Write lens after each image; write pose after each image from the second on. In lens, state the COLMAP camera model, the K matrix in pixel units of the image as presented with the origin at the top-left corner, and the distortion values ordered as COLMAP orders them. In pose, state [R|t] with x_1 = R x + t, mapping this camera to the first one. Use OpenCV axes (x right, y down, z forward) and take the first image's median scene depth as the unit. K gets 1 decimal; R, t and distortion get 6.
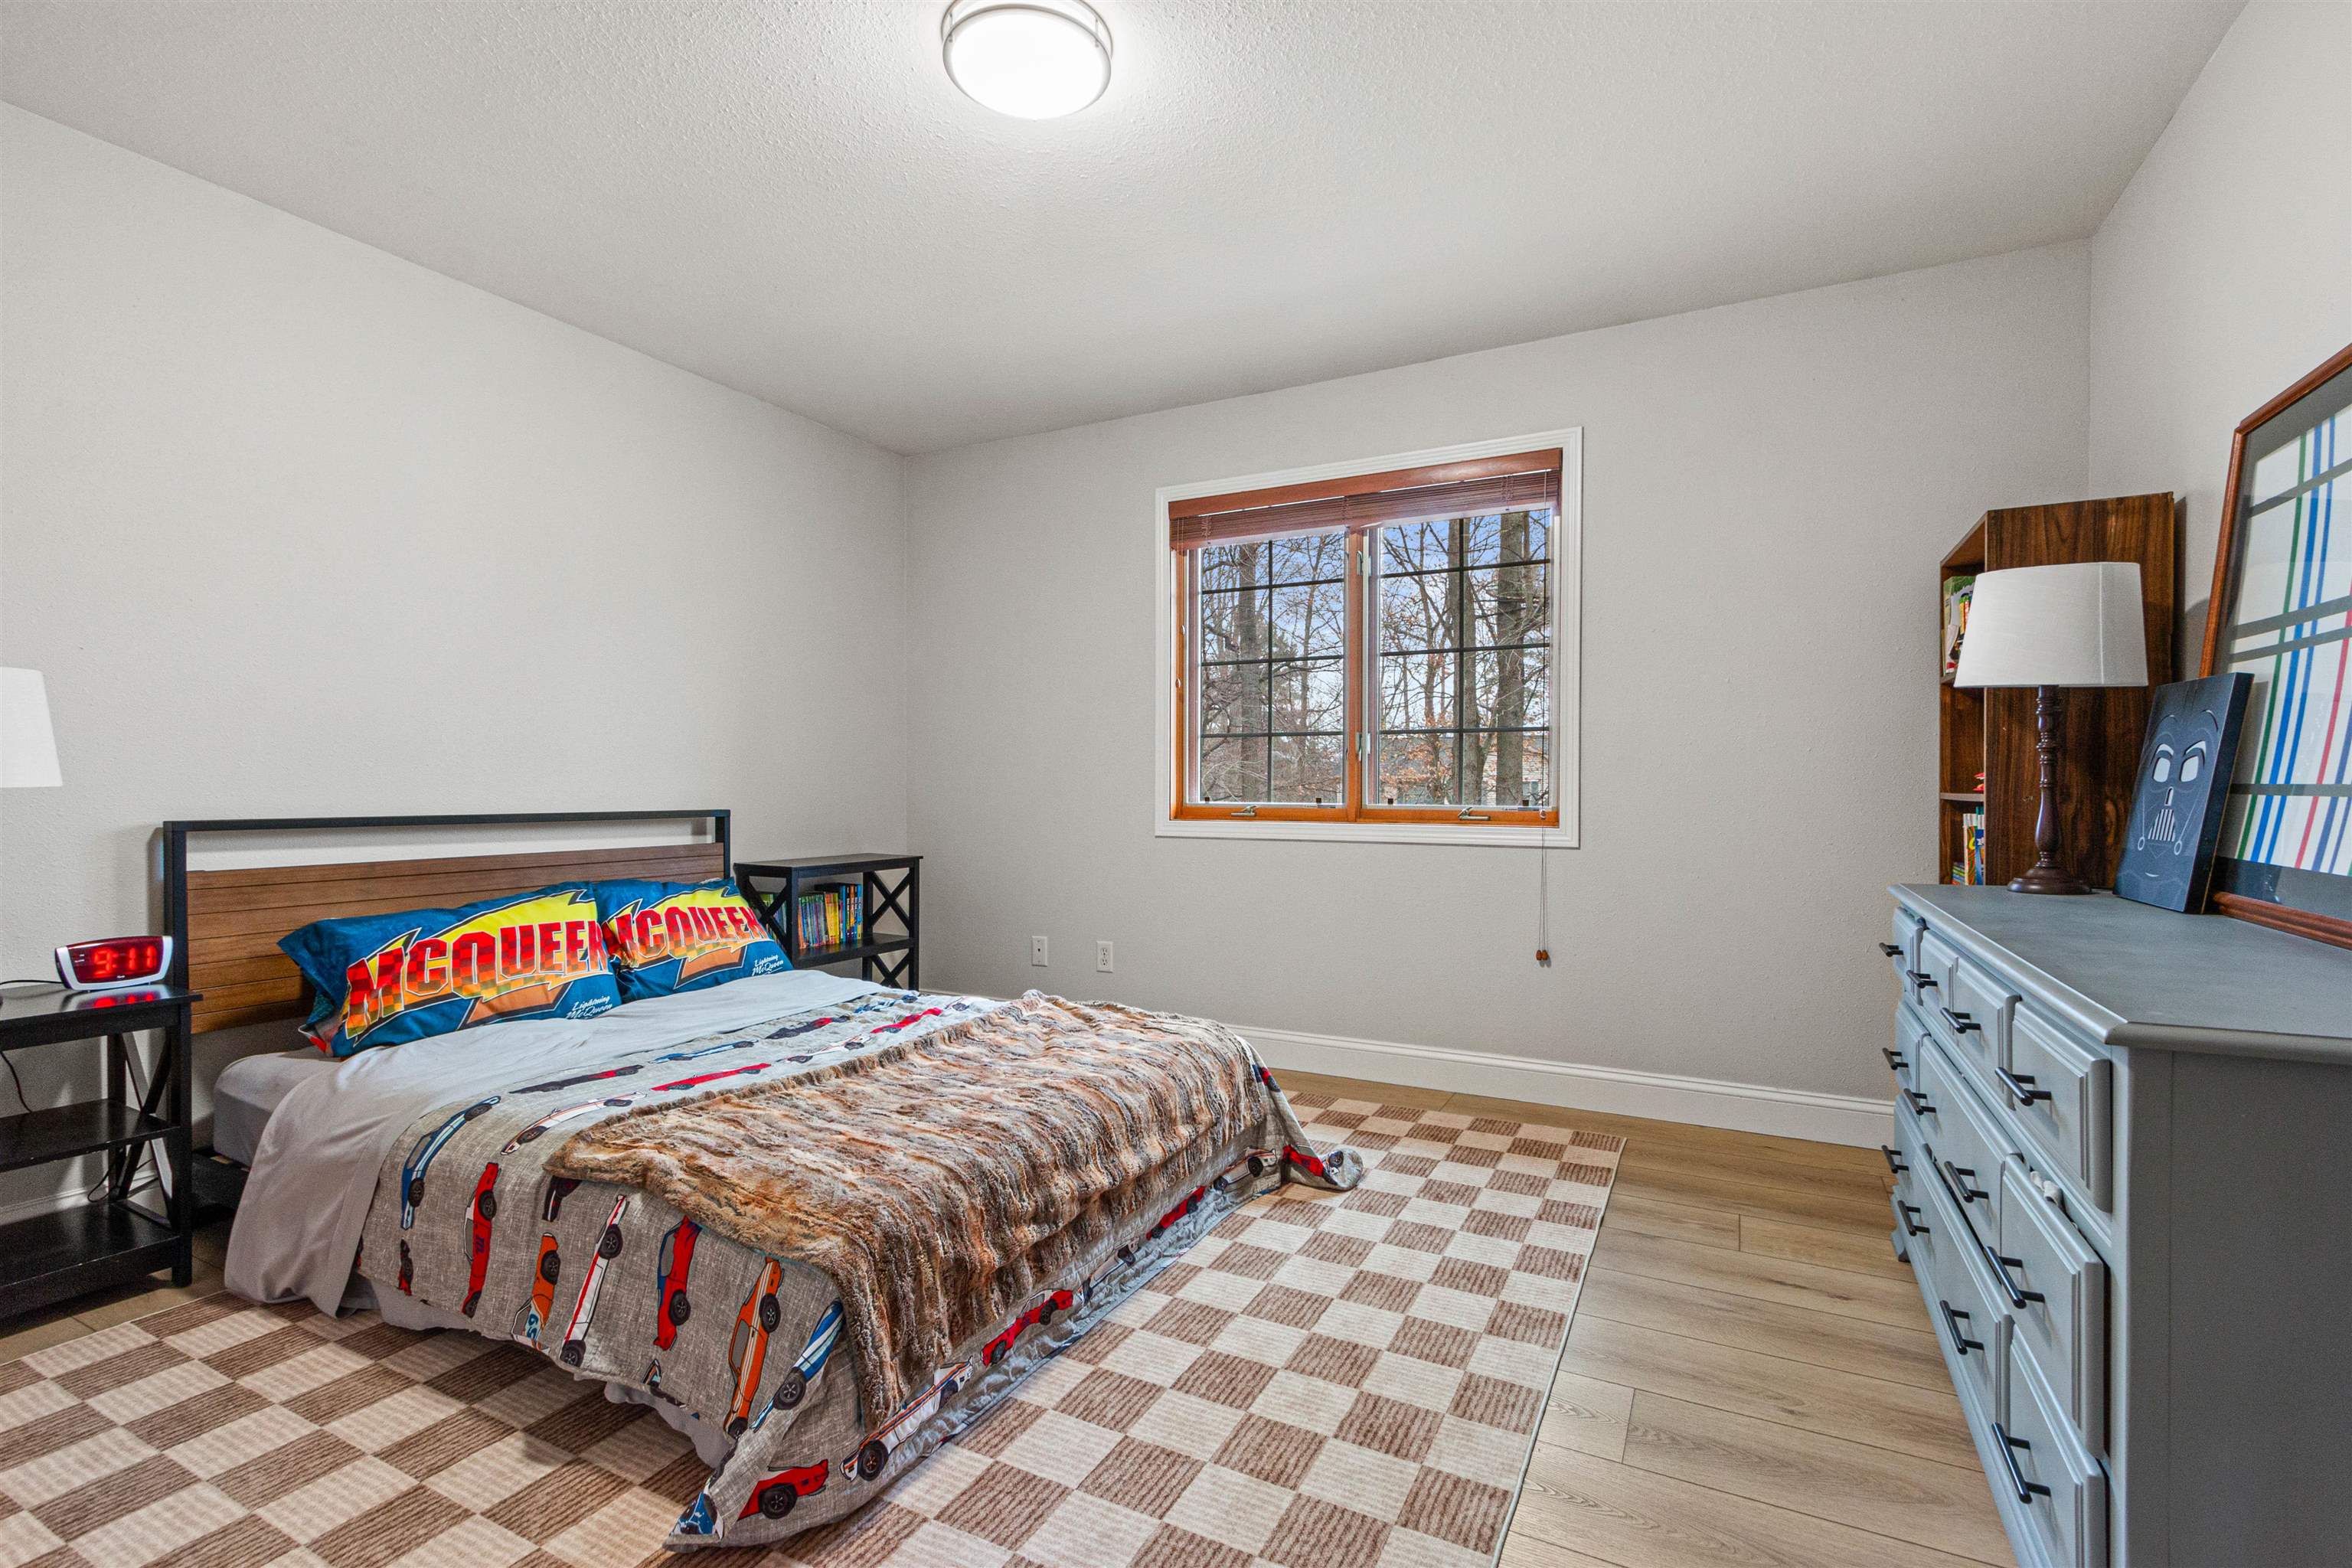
lens RADIAL K [[1079.4, 0, 1166.4], [0, 1079.4, 778.0], [0, 0, 1]] dist [0.002710, -0.001873]
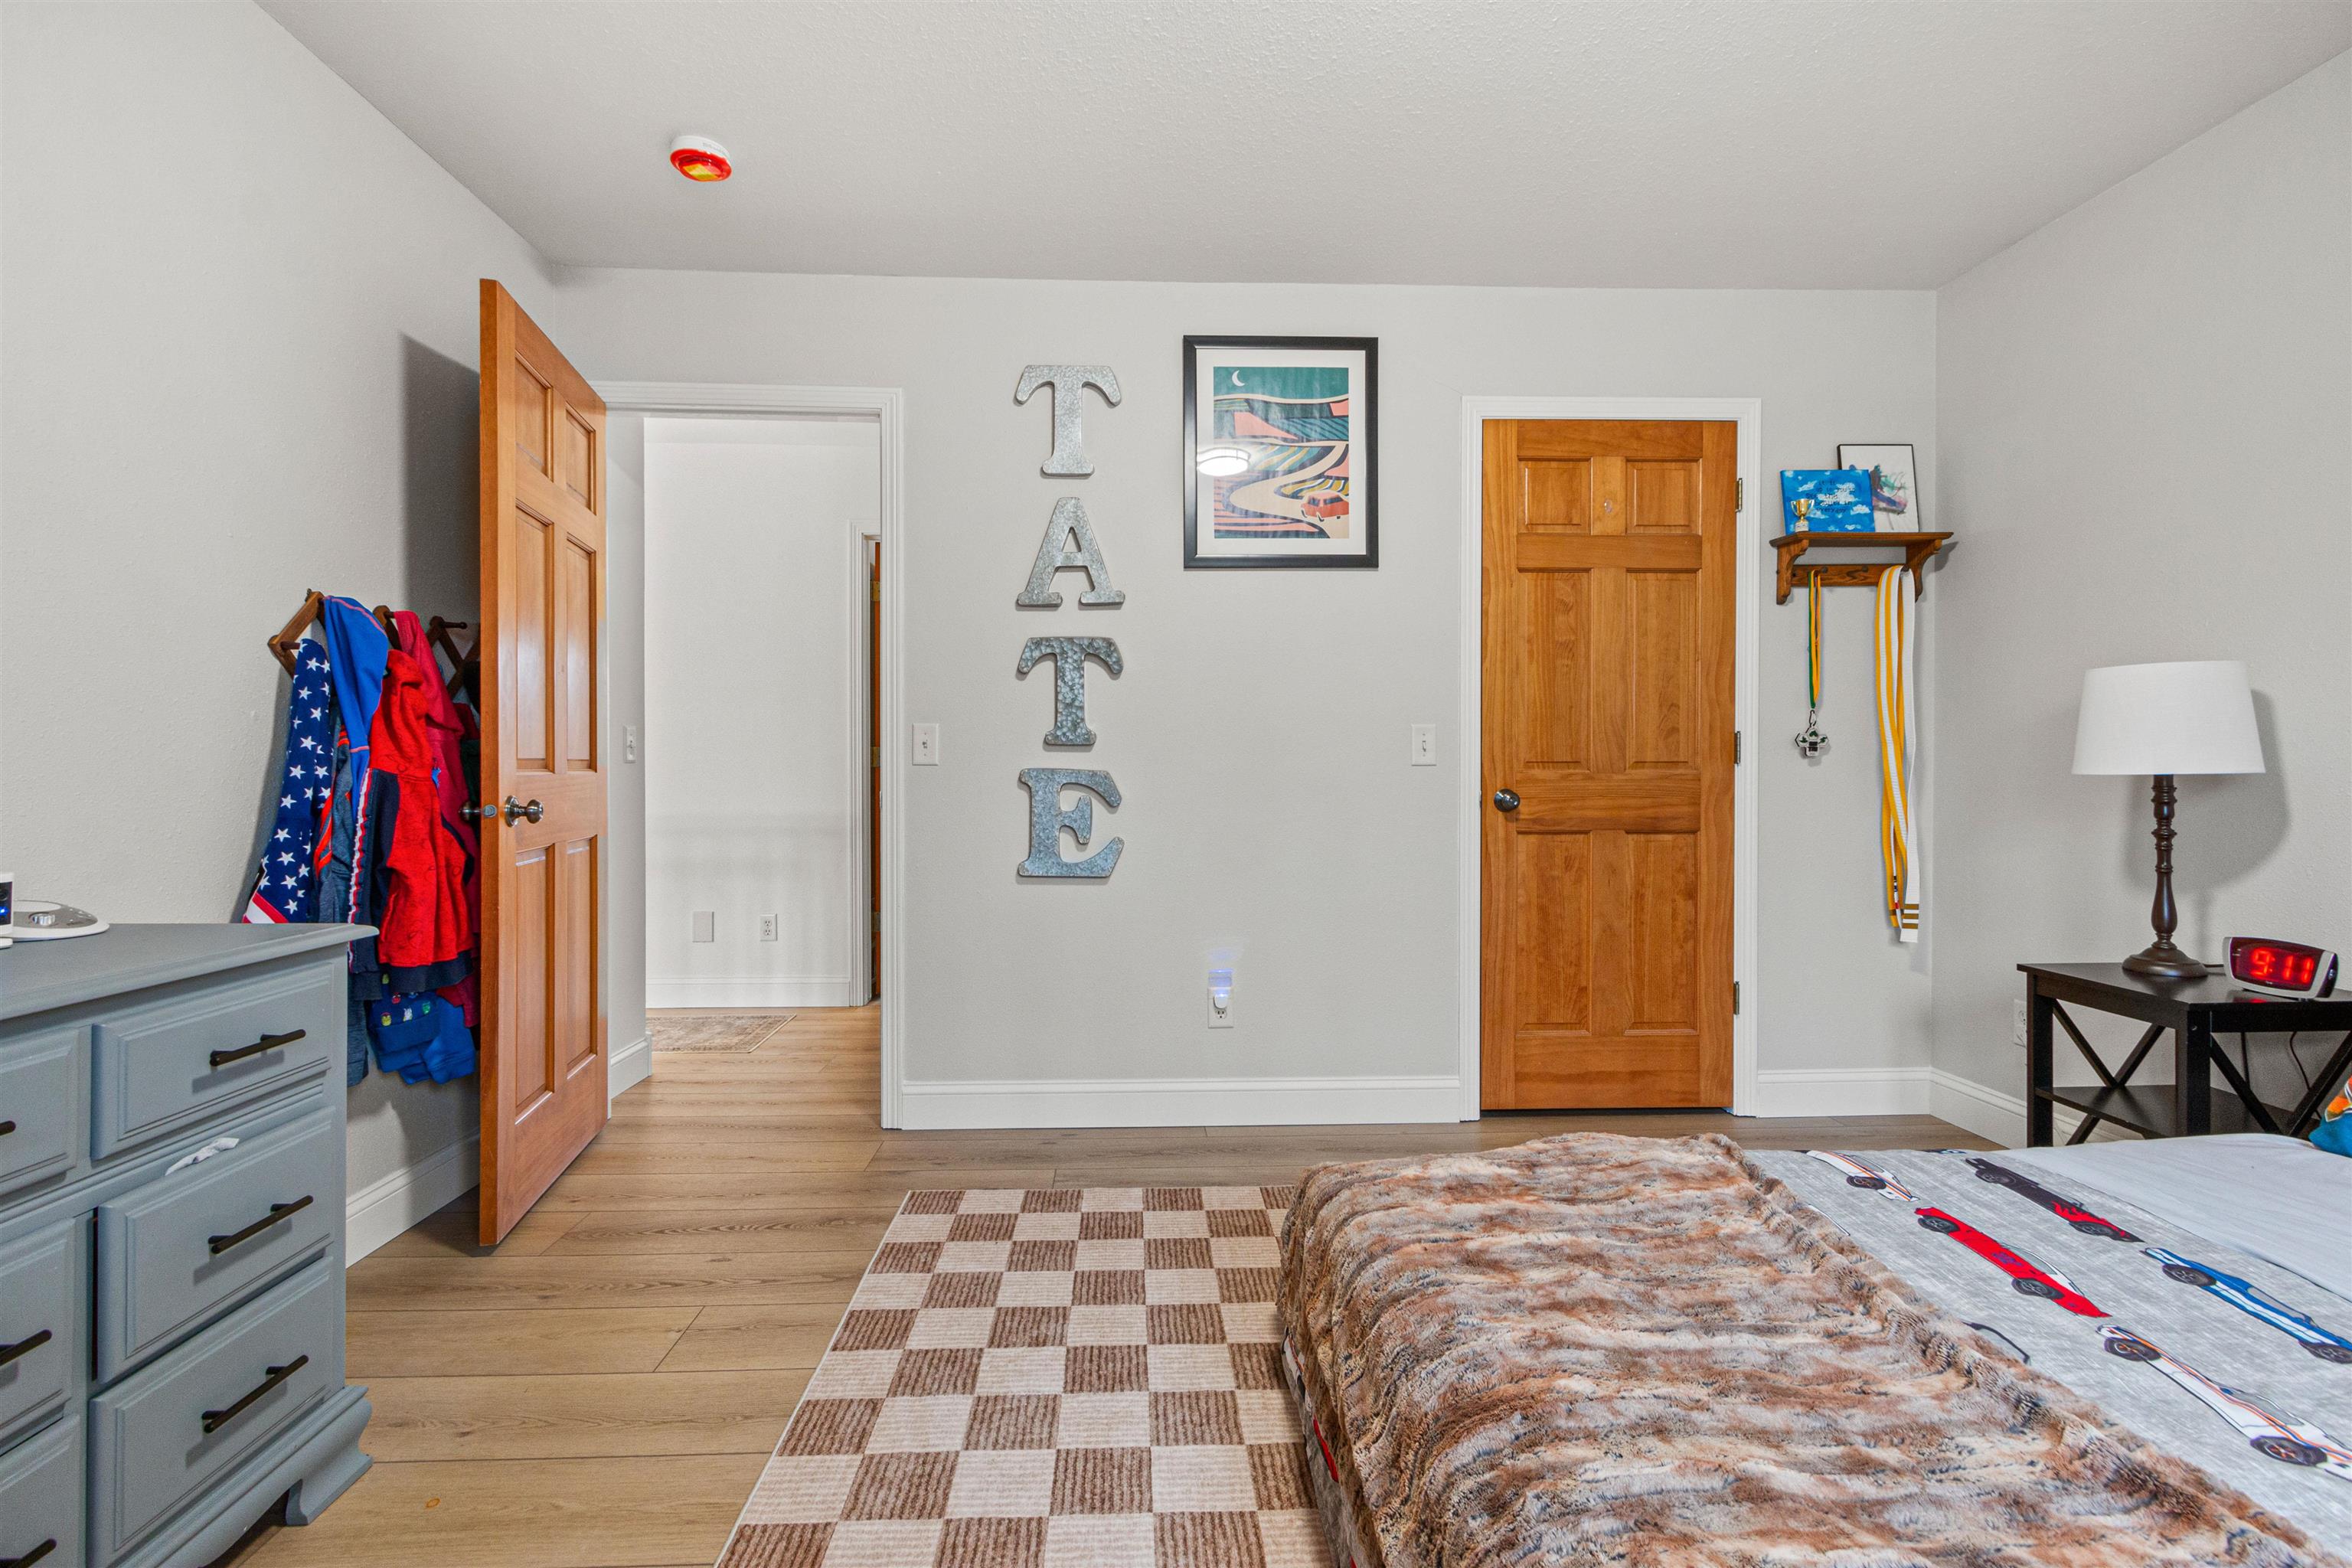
lens RADIAL K [[1079.4, 0, 1158.4], [0, 1079.4, 779.7], [0, 0, 1]] dist [0.002710, -0.001873]
pose [[-0.868401, 0.004038, -0.495846, 0.306547], [0.000522, 0.999974, 0.007228, 0.006594], [0.495862, 0.006018, -0.868381, 1.382142]]
